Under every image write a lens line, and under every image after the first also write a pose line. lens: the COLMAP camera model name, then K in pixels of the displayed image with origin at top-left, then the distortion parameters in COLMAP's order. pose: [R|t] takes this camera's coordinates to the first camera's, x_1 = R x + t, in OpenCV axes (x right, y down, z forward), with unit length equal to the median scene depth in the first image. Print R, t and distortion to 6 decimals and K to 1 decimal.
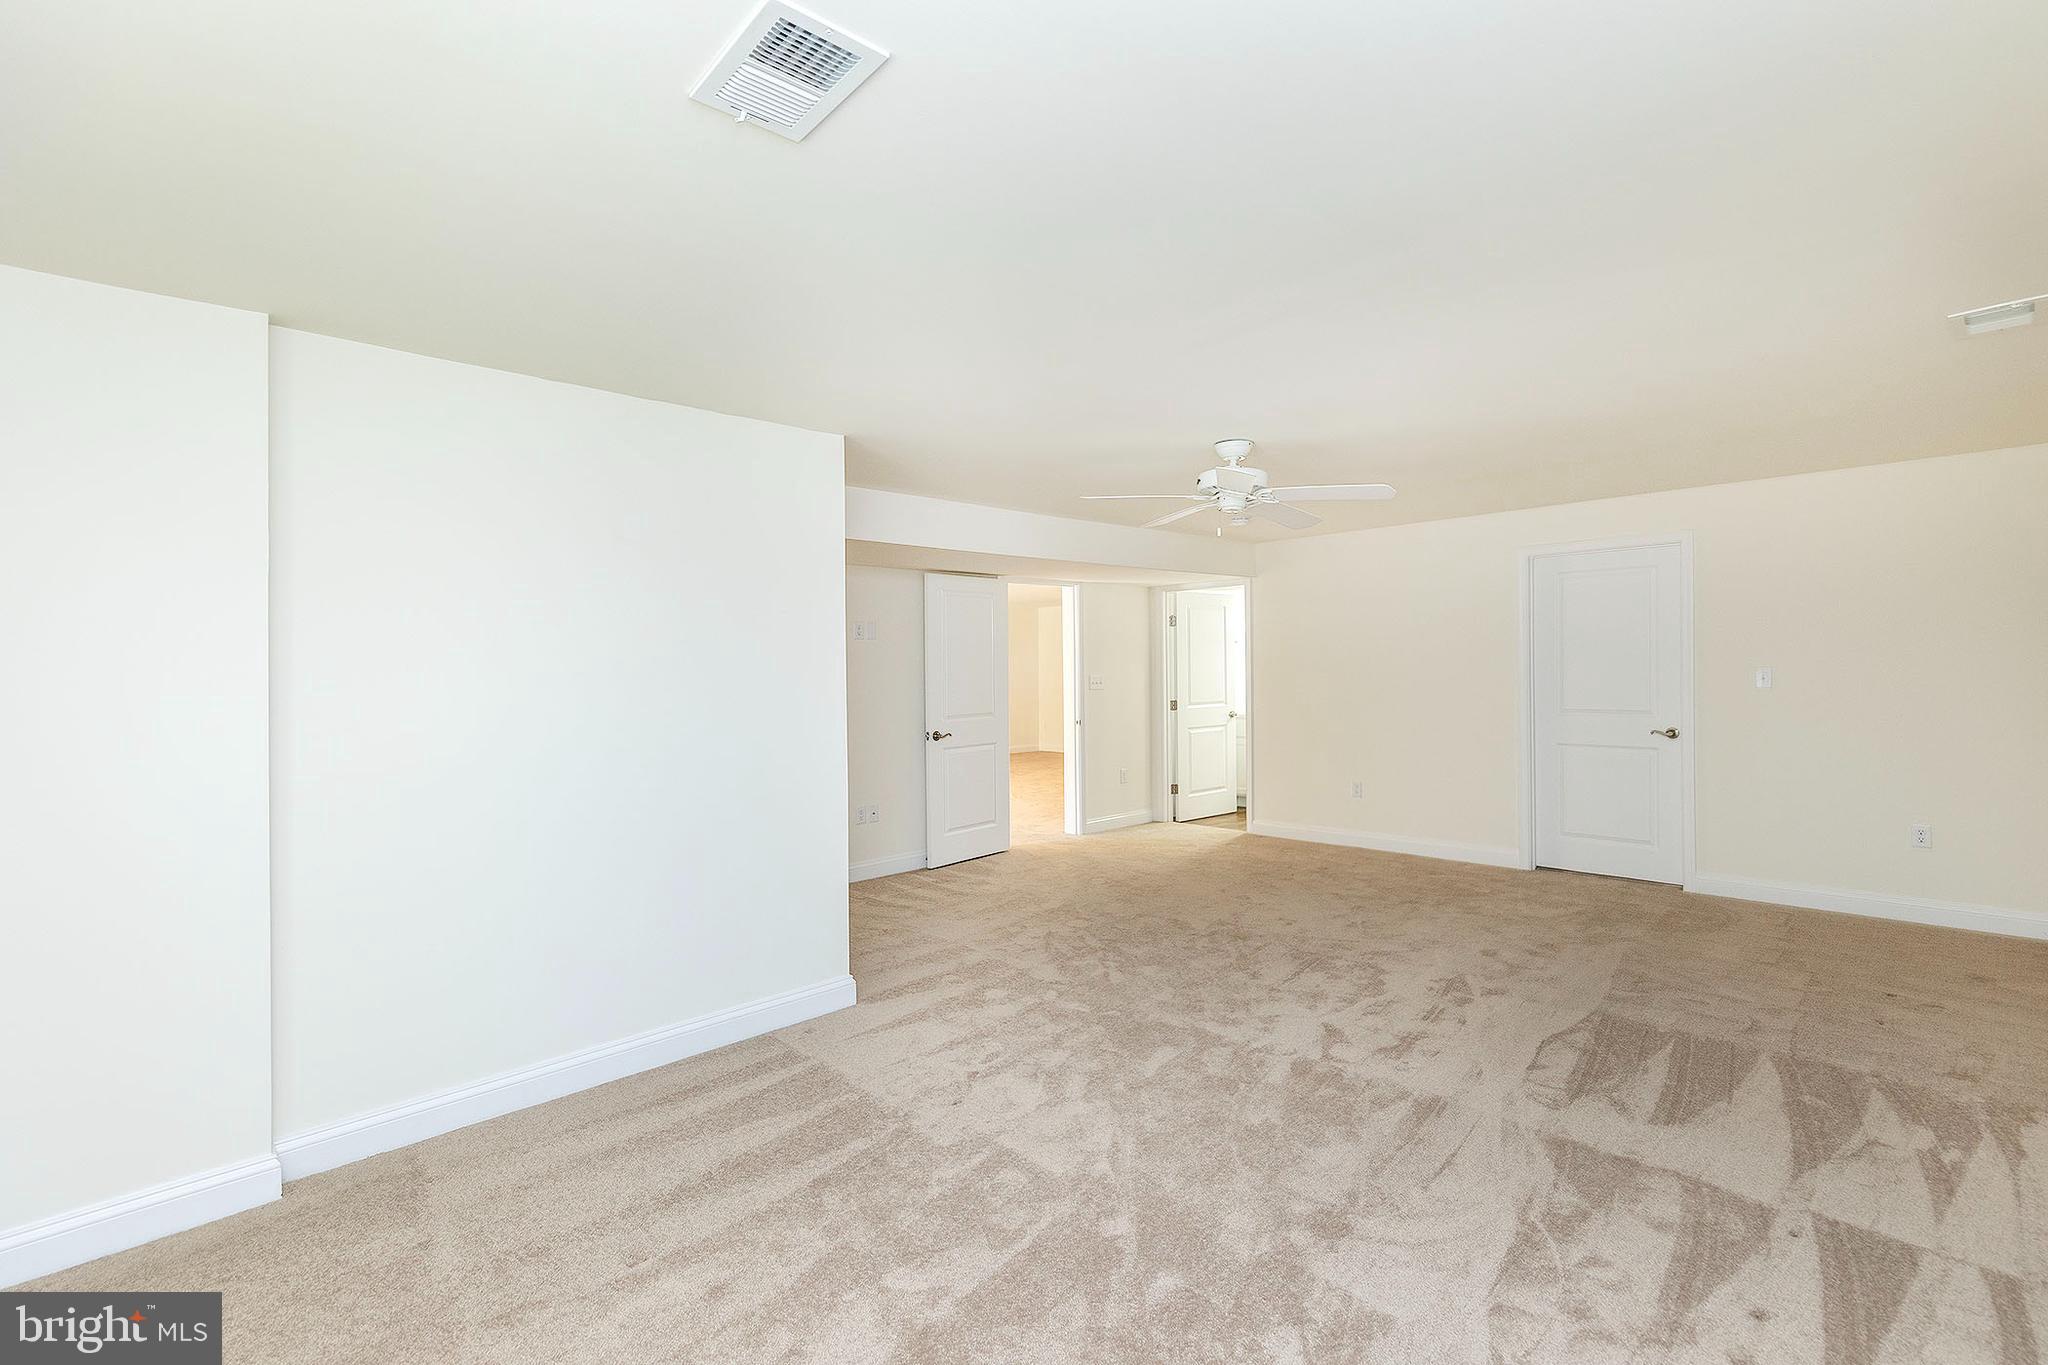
lens RADIAL K [[948.6, 0, 1019.7], [0, 948.6, 671.6], [0, 0, 1]] dist [0.002448, 0.001853]
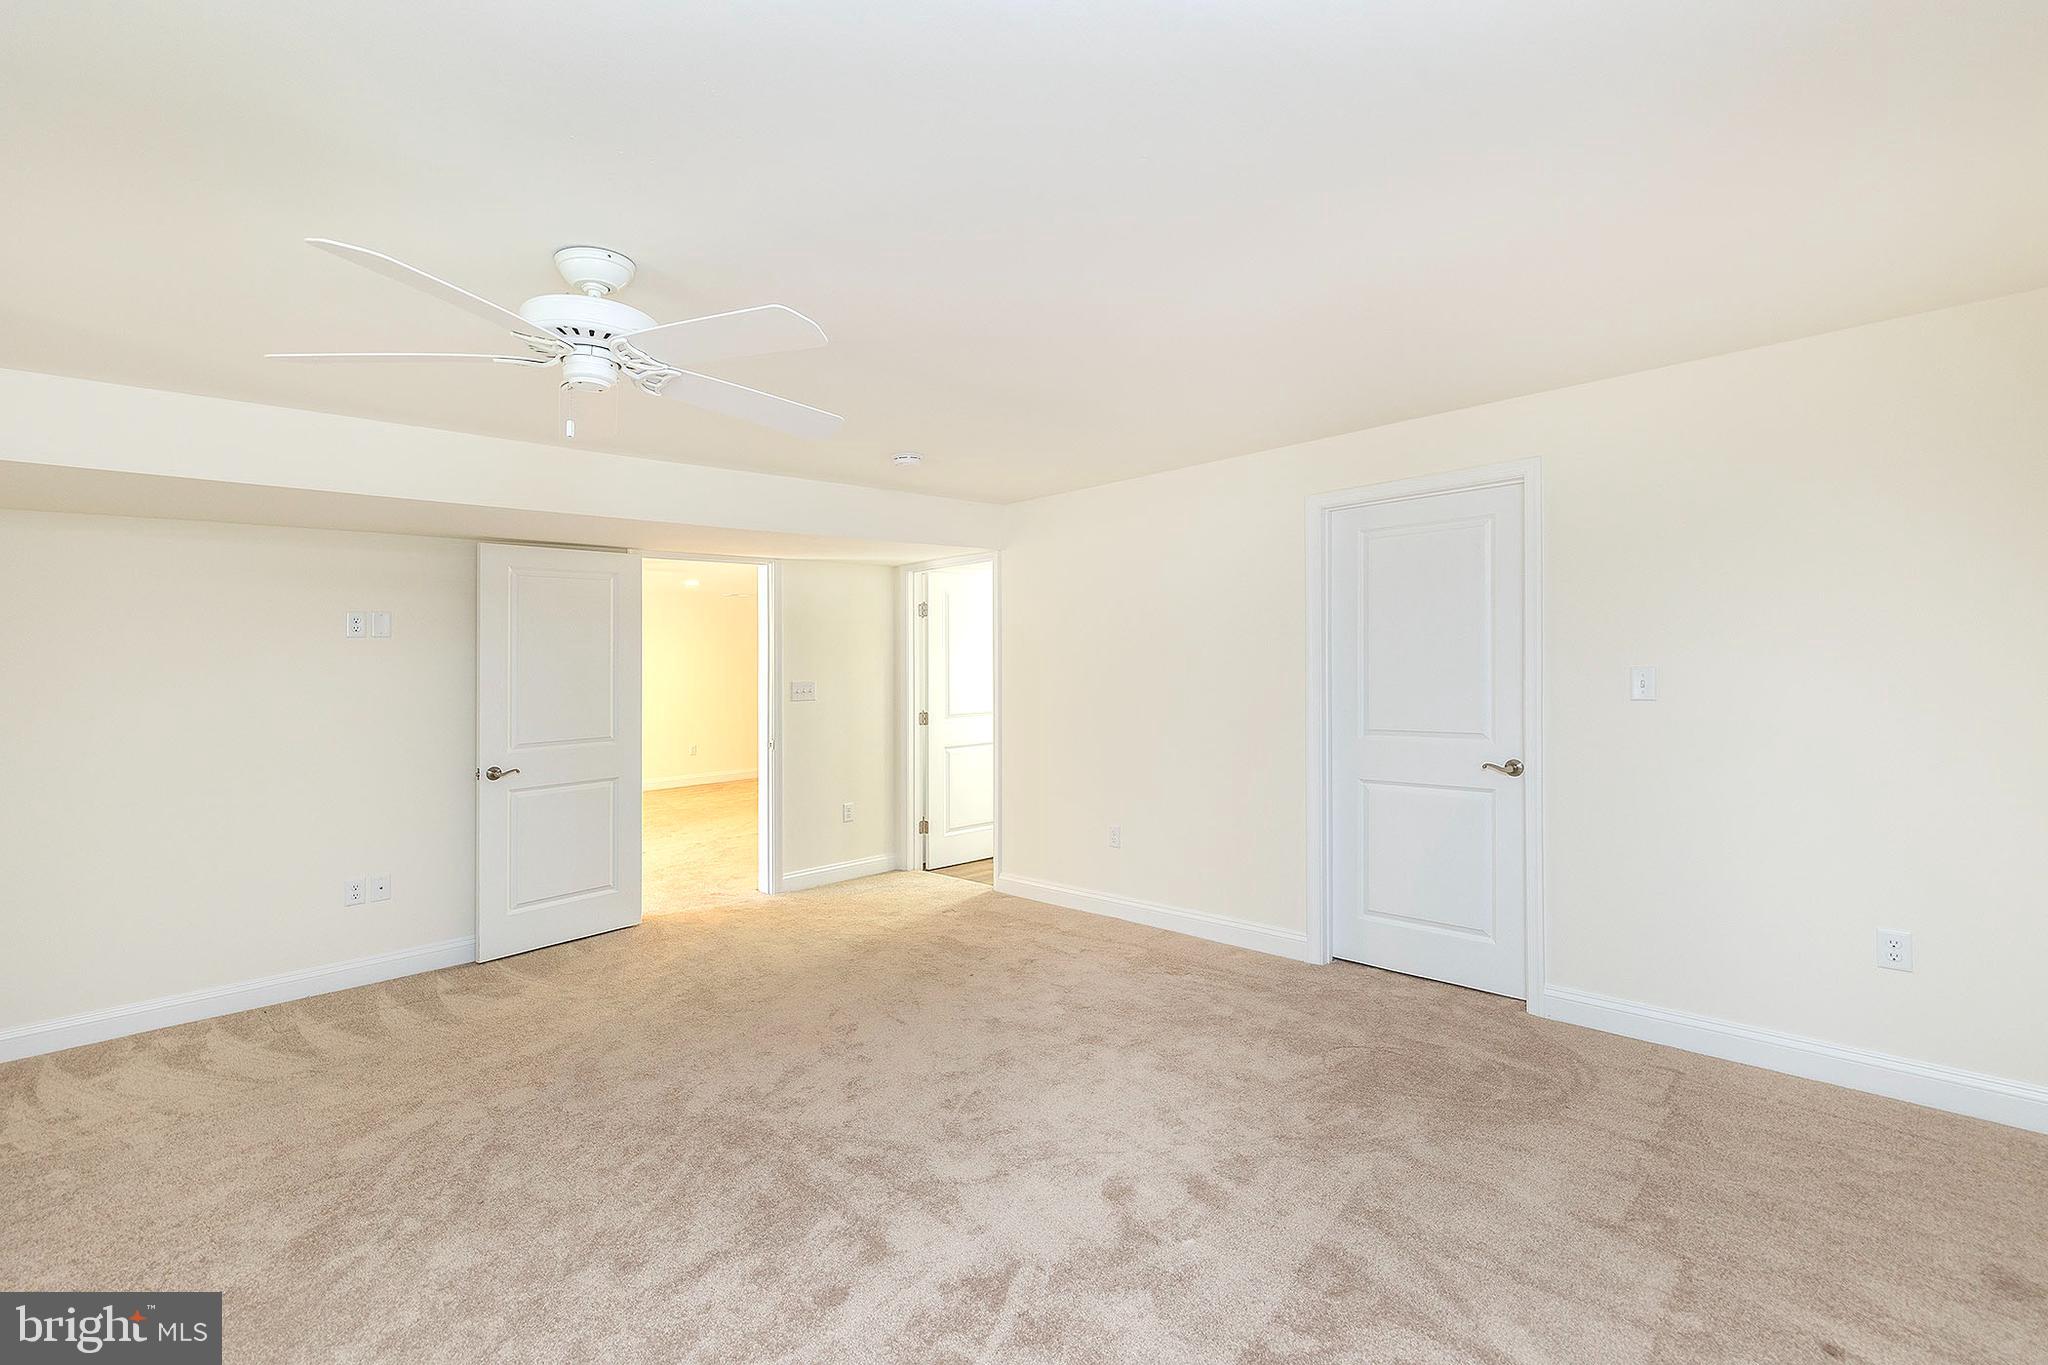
lens RADIAL K [[948.6, 0, 977.1], [0, 948.6, 686.2], [0, 0, 1]] dist [0.002448, 0.001853]
pose [[0.999929, -0.010754, -0.005210, 0.232967], [0.010850, 0.999766, 0.018696, -0.005667], [0.005008, -0.018751, 0.999812, 0.249246]]
